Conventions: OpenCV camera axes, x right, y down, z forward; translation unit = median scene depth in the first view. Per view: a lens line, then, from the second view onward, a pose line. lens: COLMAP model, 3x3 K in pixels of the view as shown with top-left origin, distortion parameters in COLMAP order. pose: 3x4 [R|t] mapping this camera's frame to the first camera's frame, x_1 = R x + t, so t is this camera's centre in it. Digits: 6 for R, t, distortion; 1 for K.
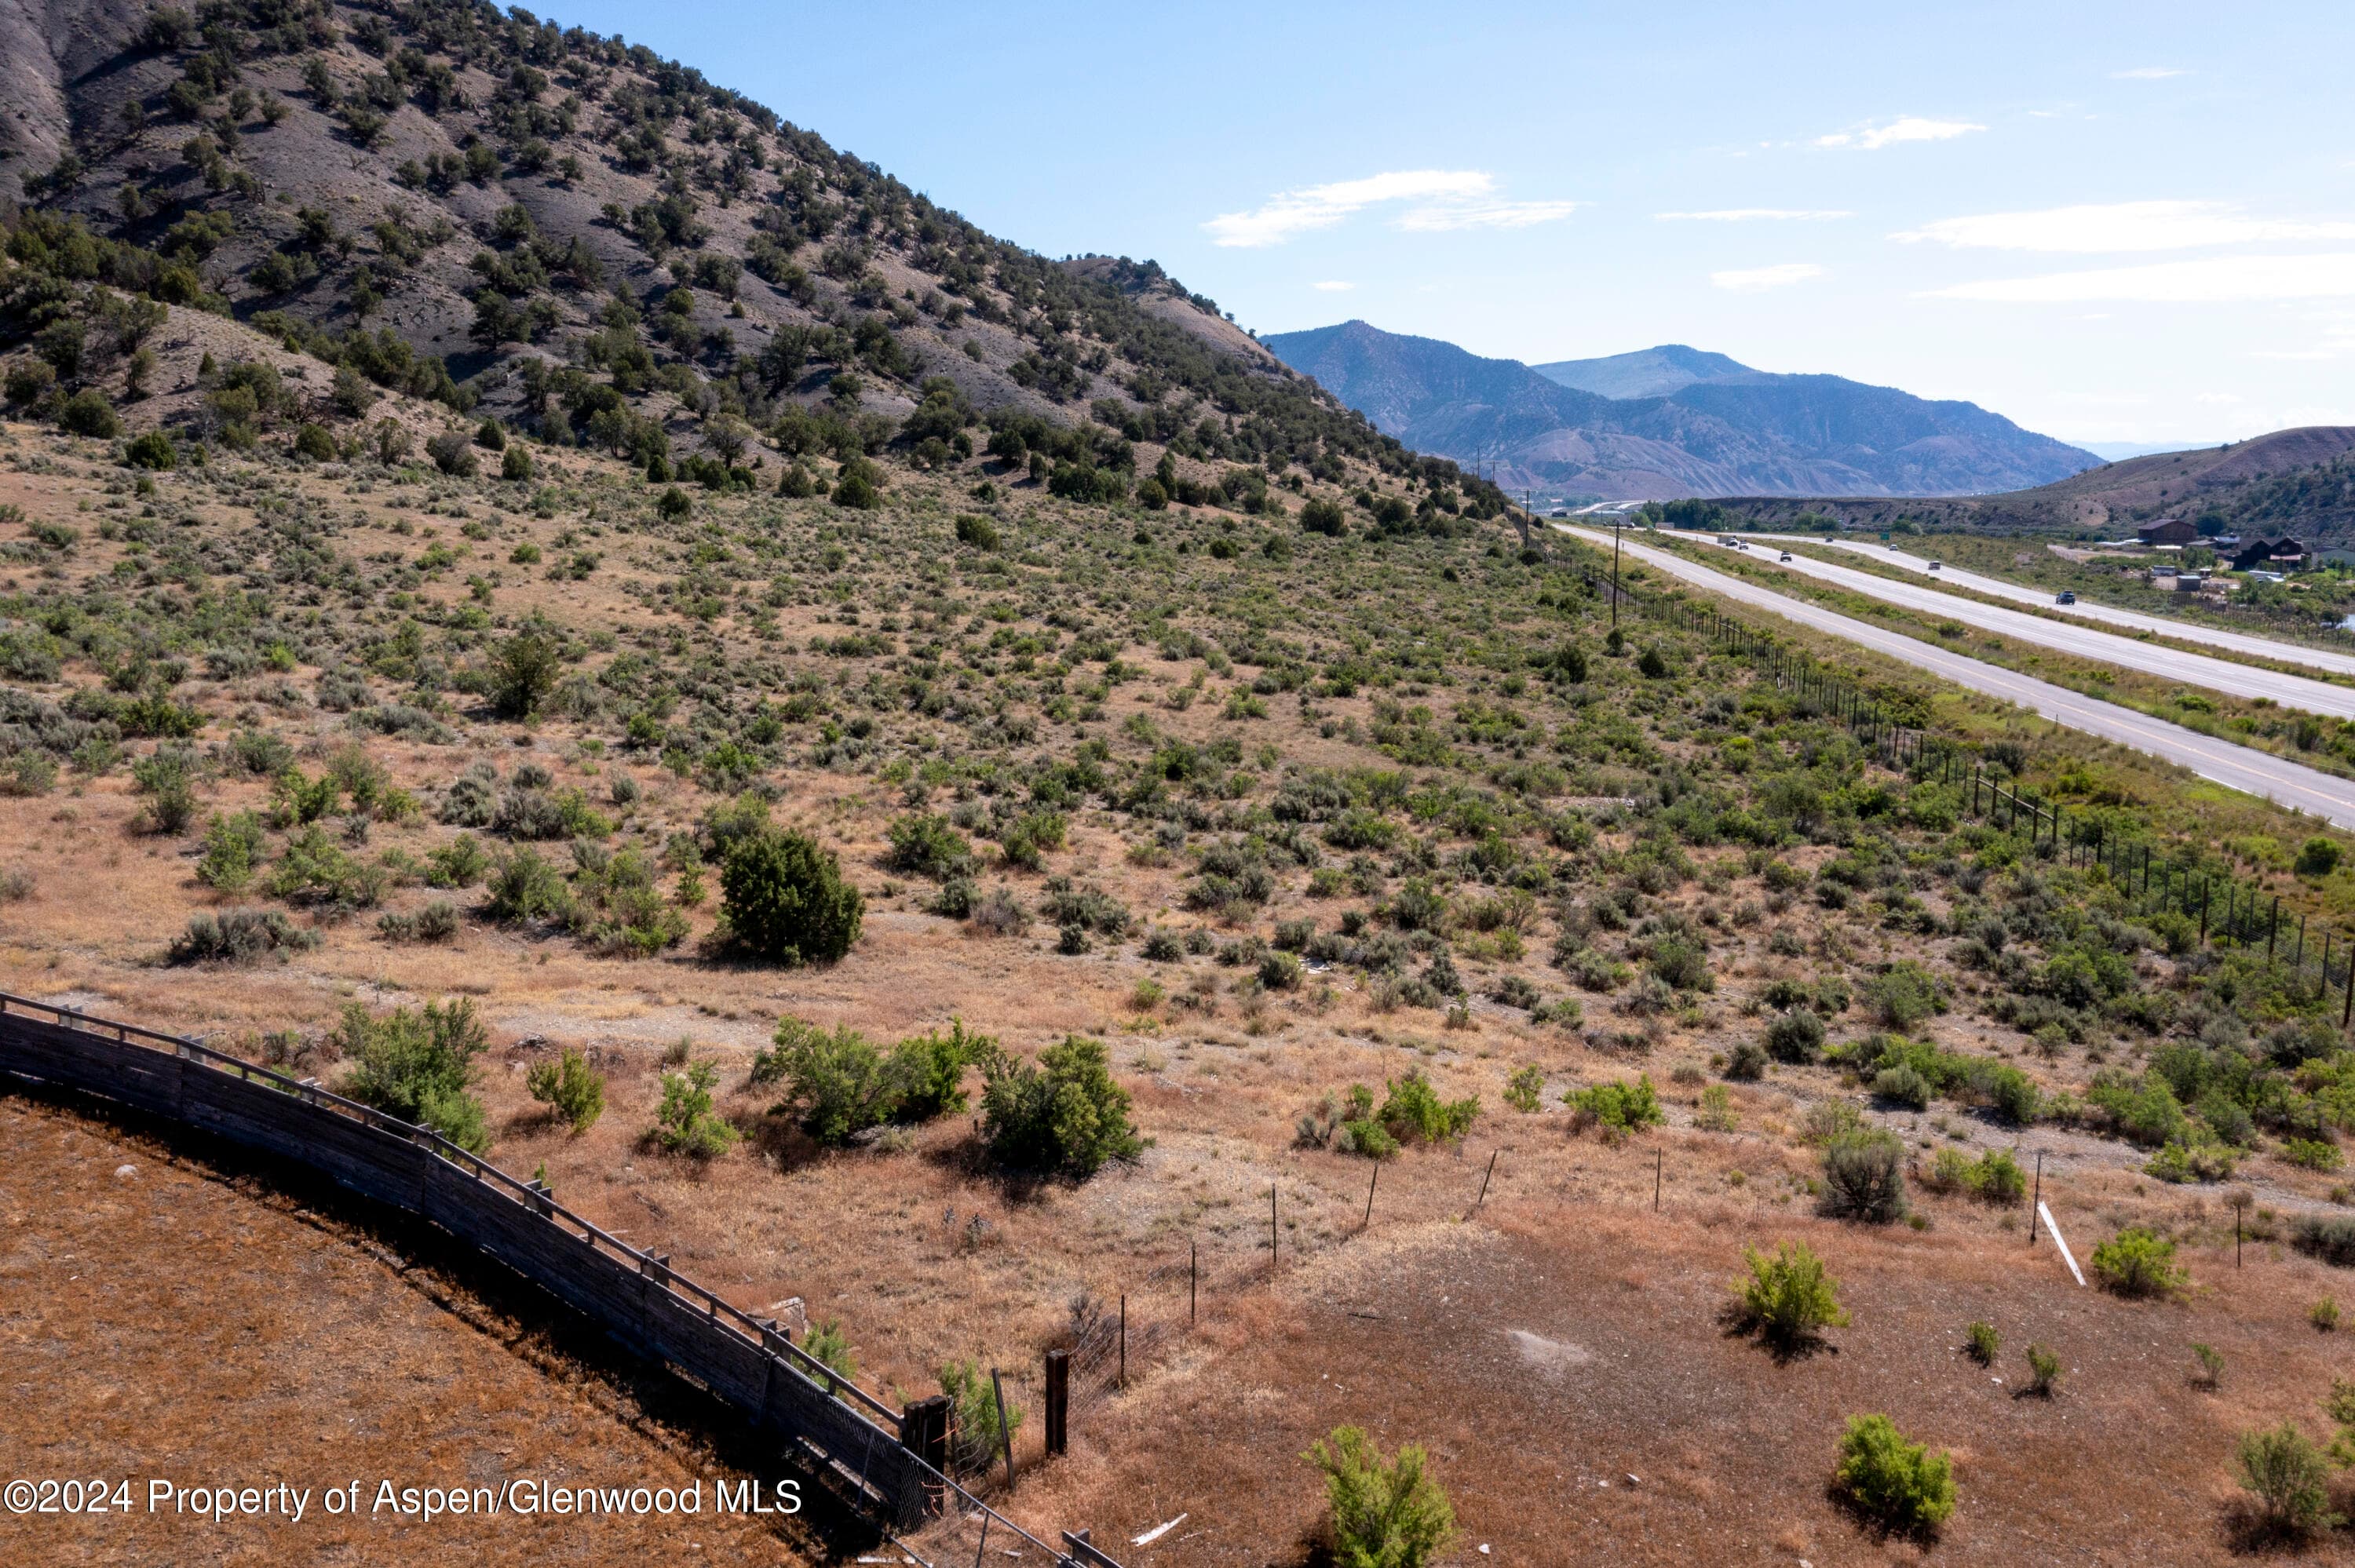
lens RADIAL K [[1863.0, 0, 1172.3], [0, 1863.0, 796.7], [0, 0, 1]] dist [-0.009278, 0.011894]
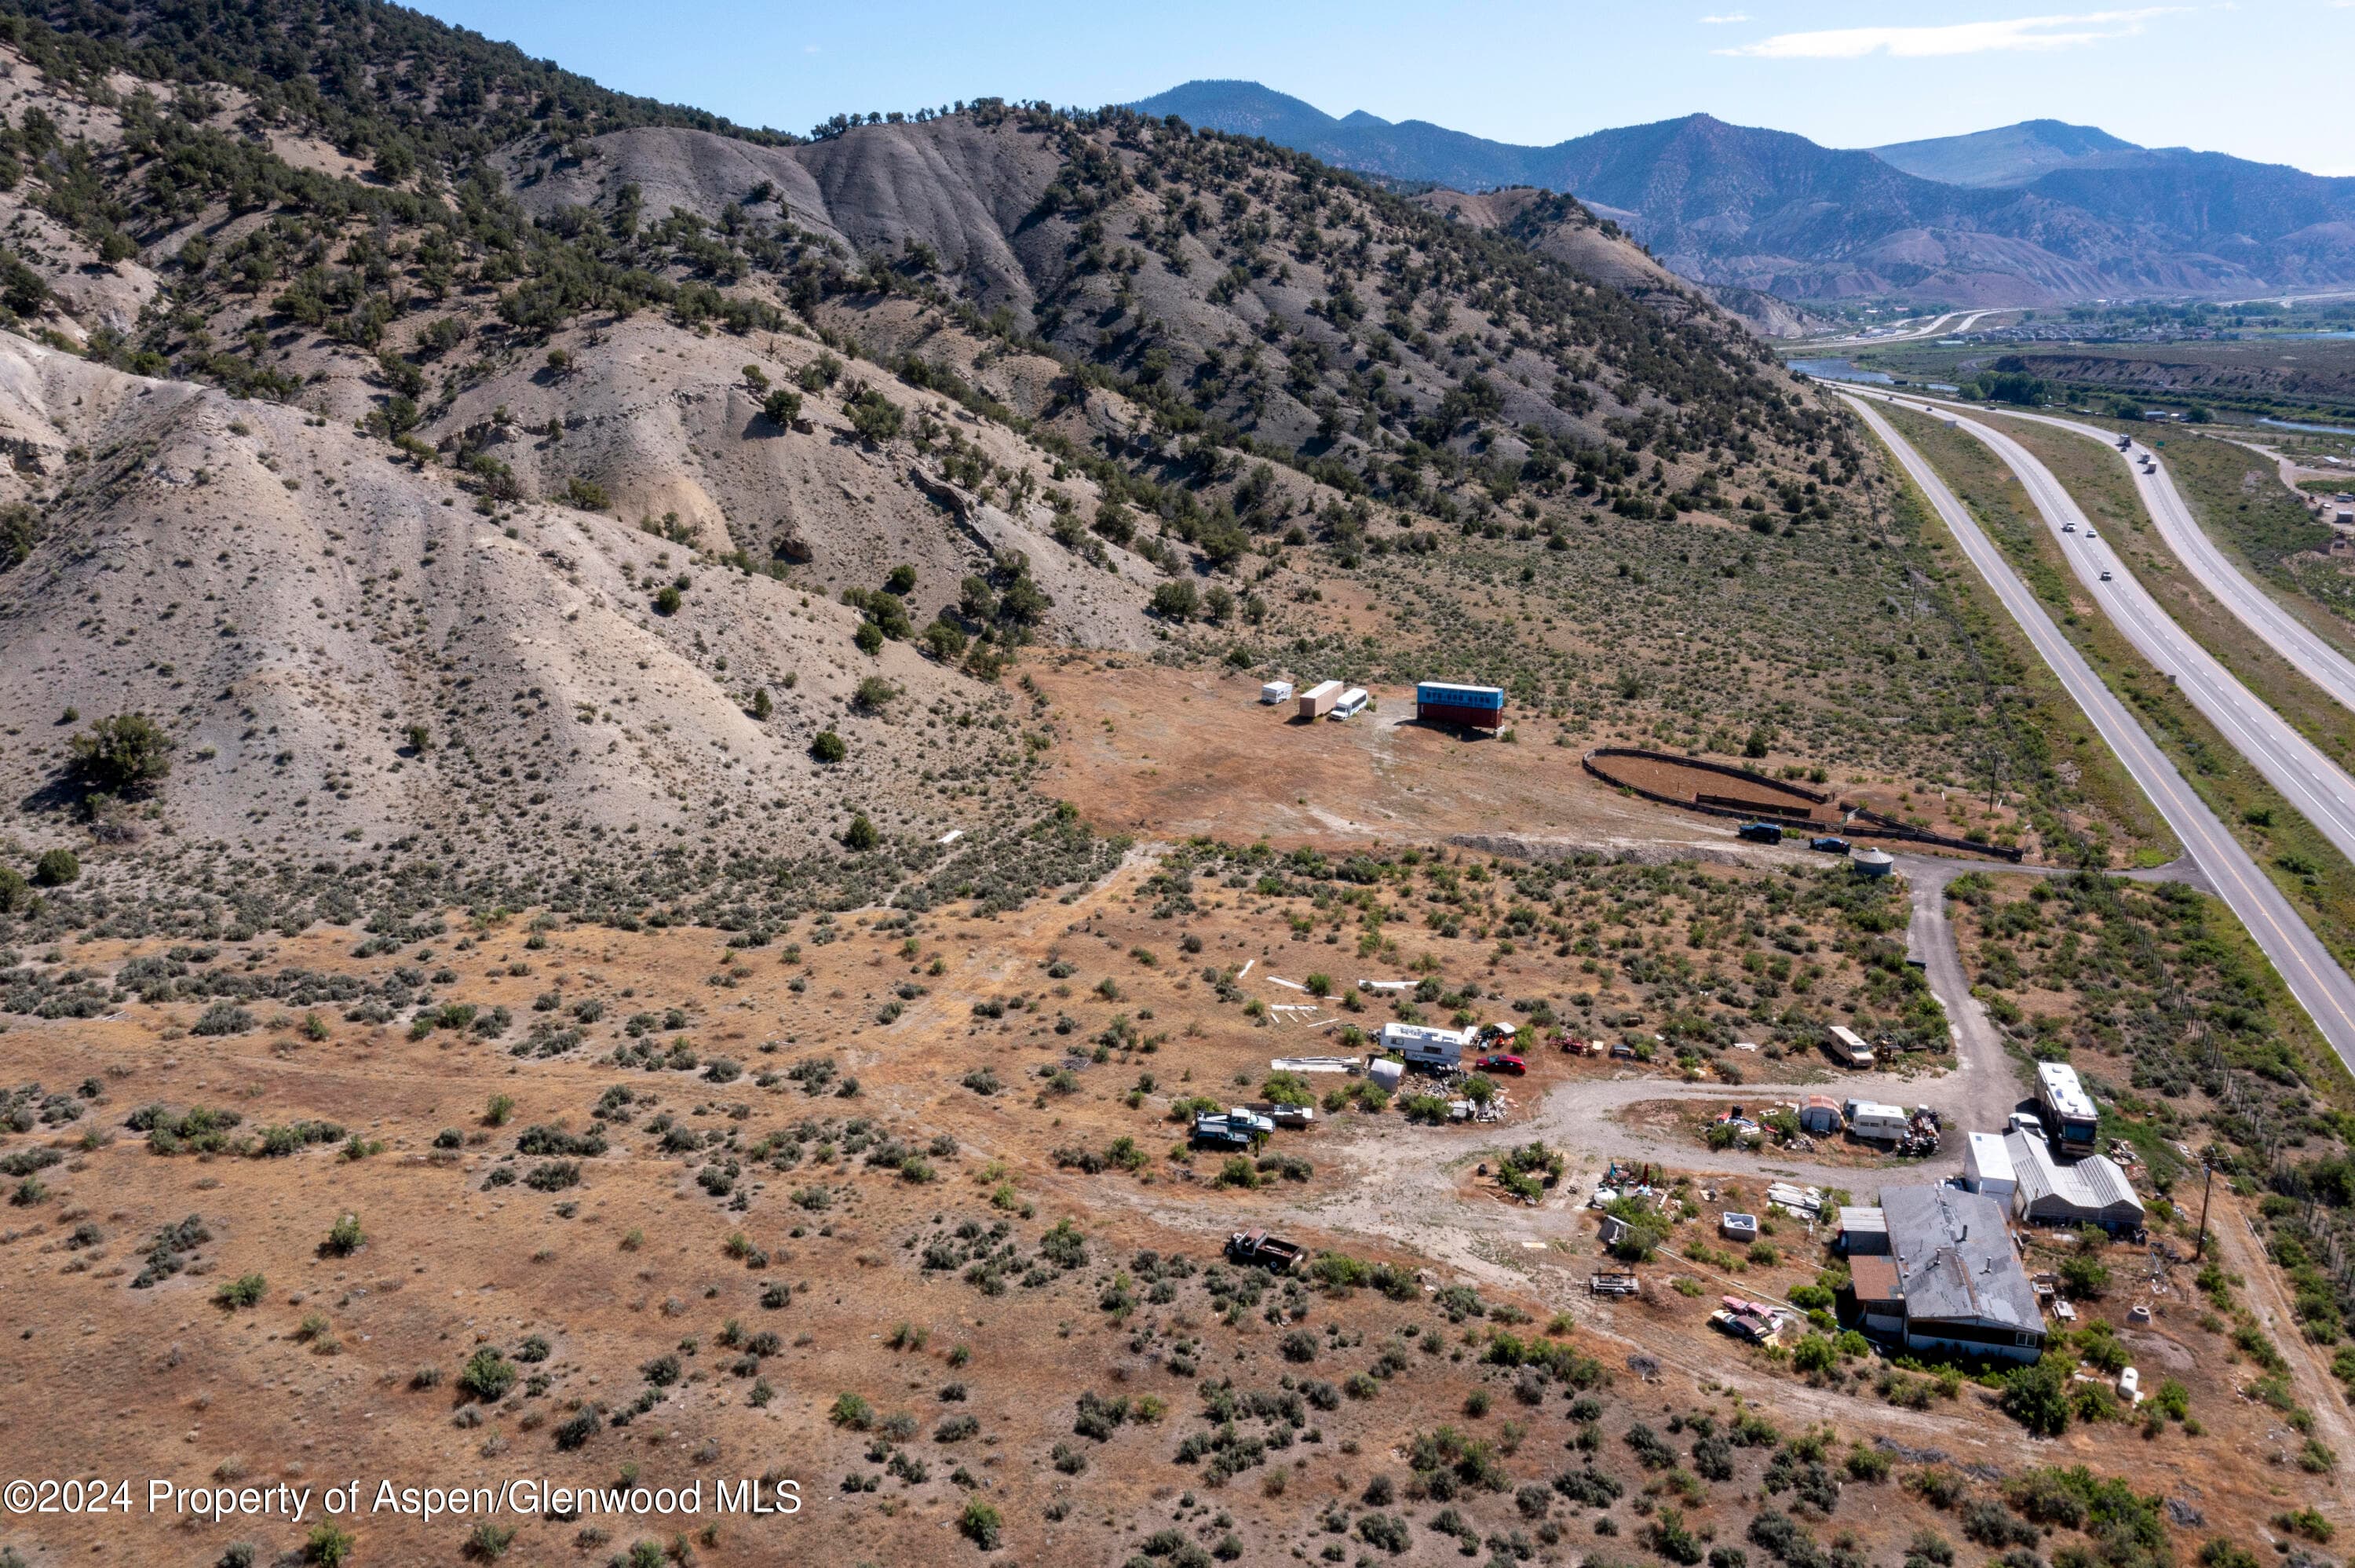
lens RADIAL K [[1863.0, 0, 1174.5], [0, 1863.0, 773.9], [0, 0, 1]] dist [-0.009278, 0.011894]
pose [[0.986967, 0.028200, -0.158435, -0.138080], [-0.012030, 0.994701, 0.102103, -0.057399], [0.160475, -0.098867, 0.982076, -0.667956]]
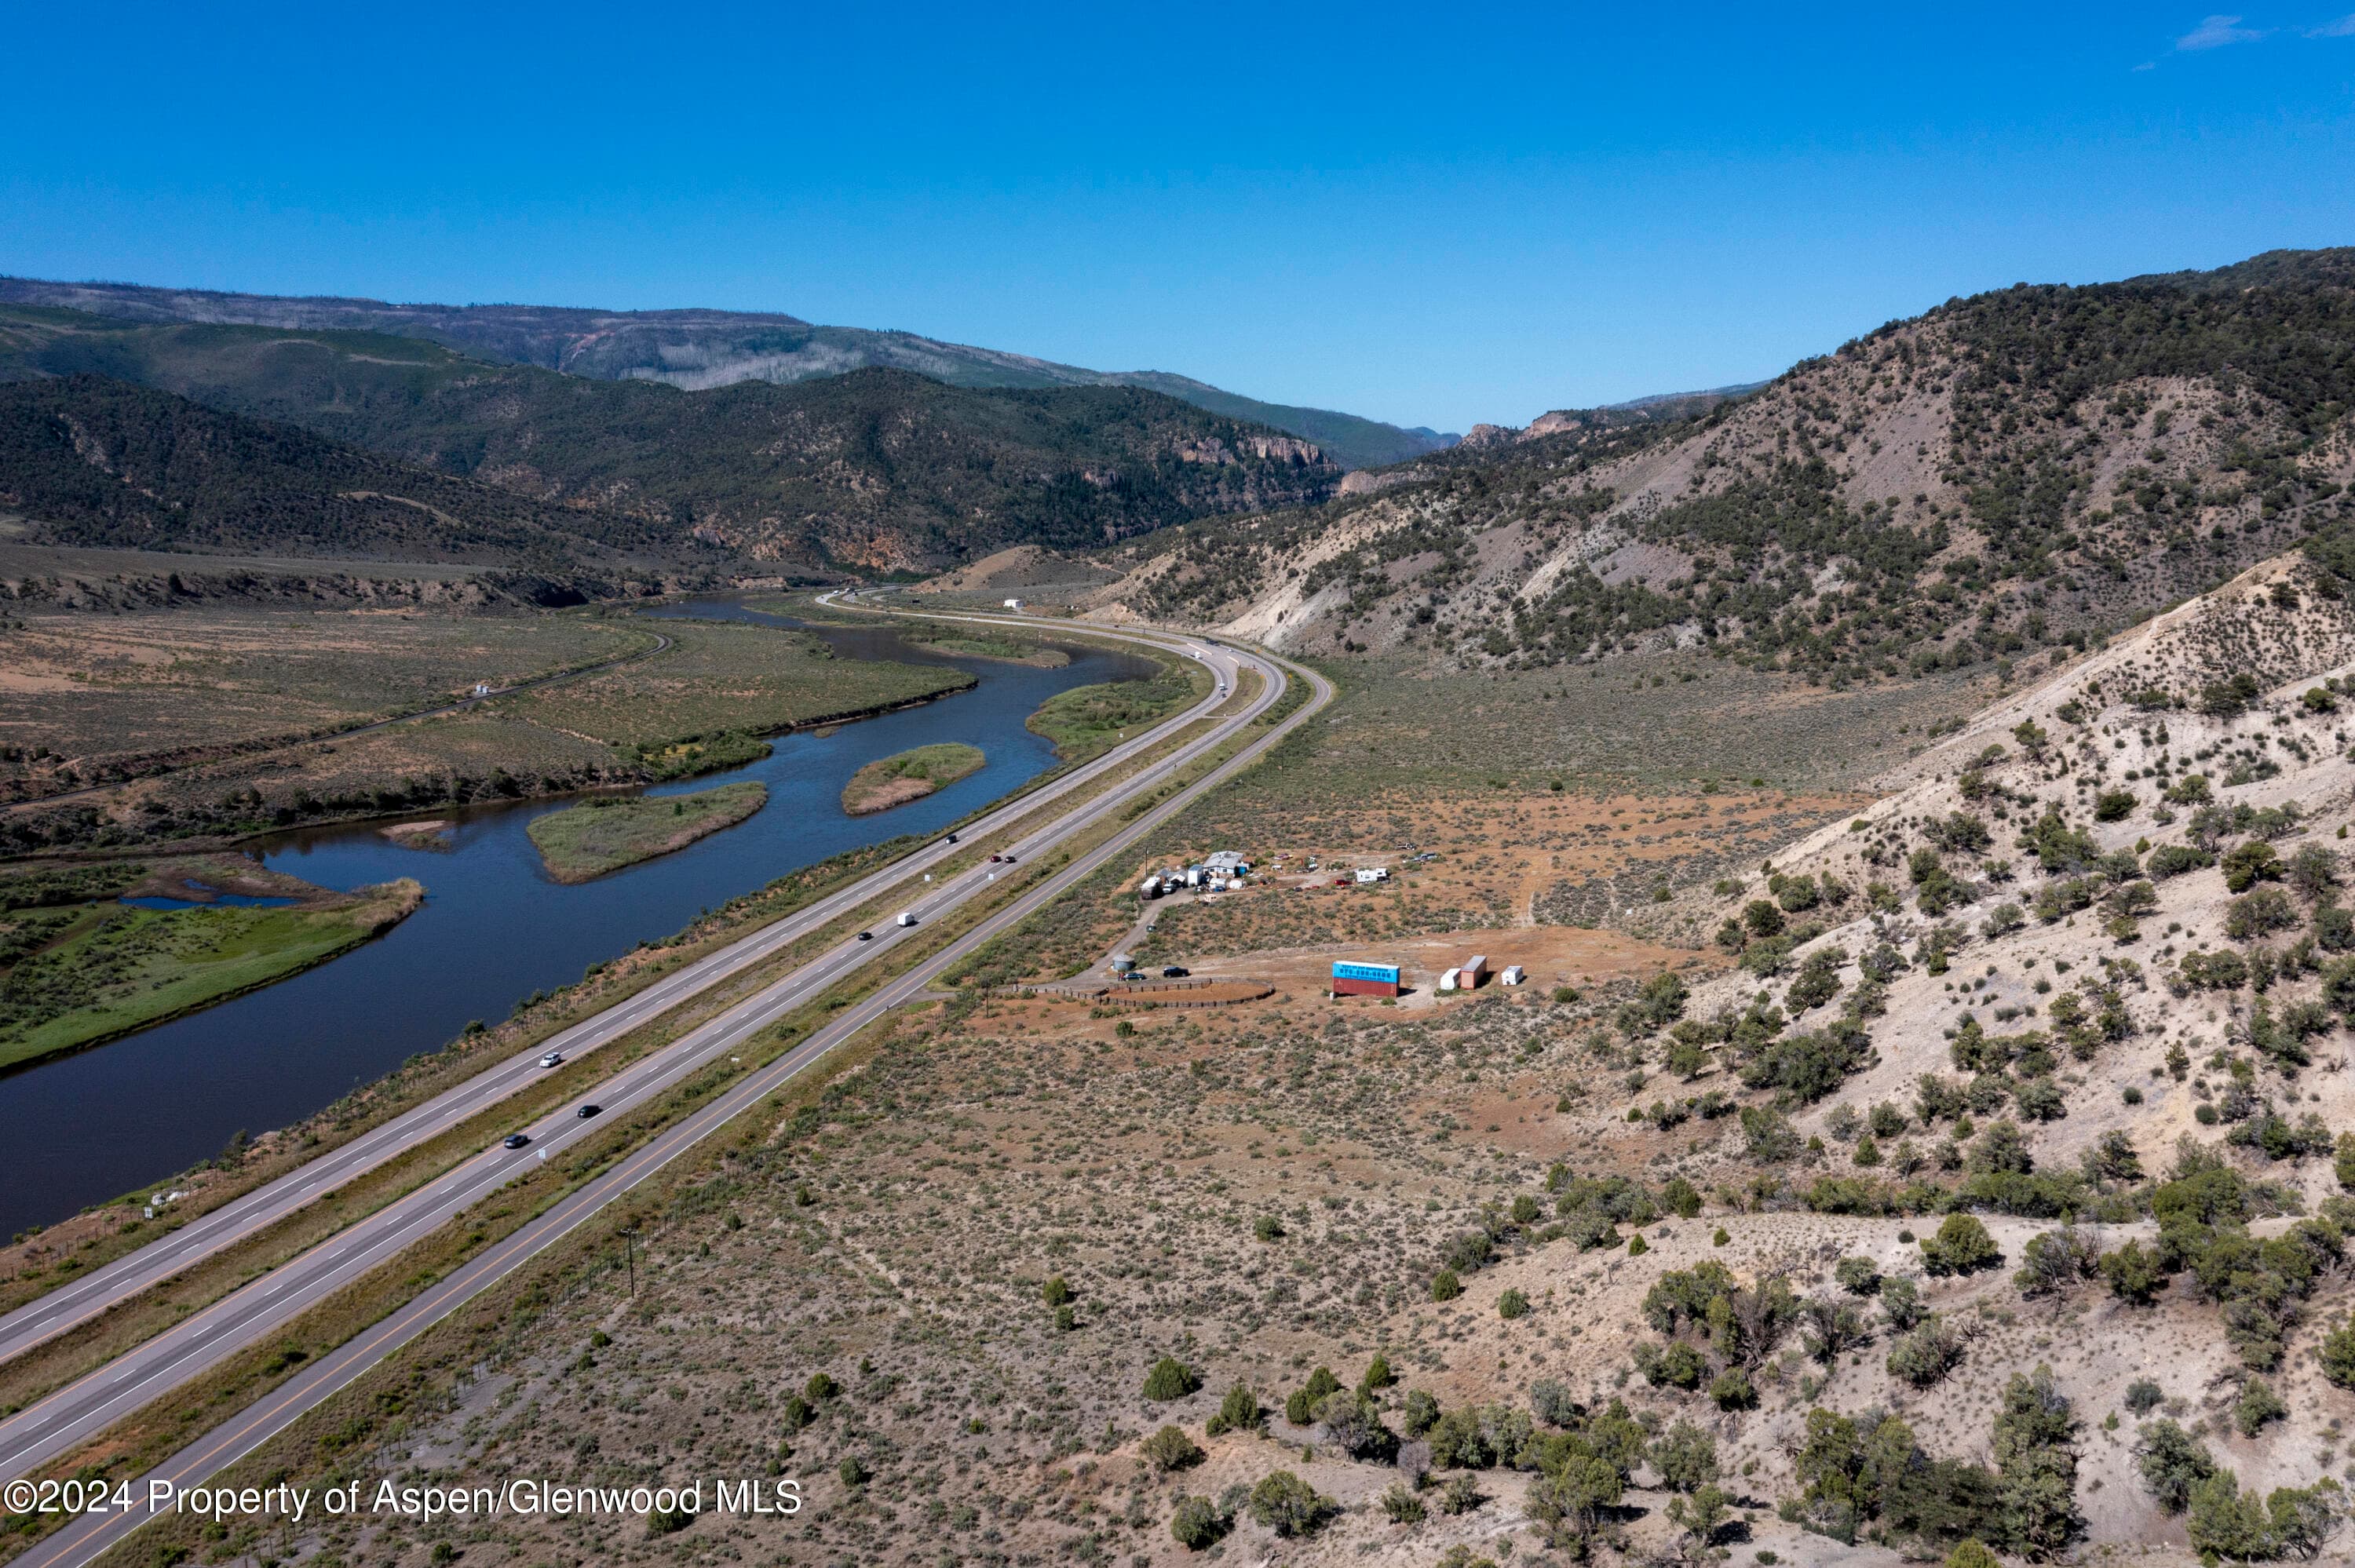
lens RADIAL K [[1863.0, 0, 1164.7], [0, 1863.0, 782.5], [0, 0, 1]] dist [-0.009278, 0.011894]
pose [[-0.994553, -0.016905, 0.102847, -0.138112], [0.015441, 0.951974, 0.305789, -0.397051], [-0.103077, 0.305712, -0.946528, 0.967568]]
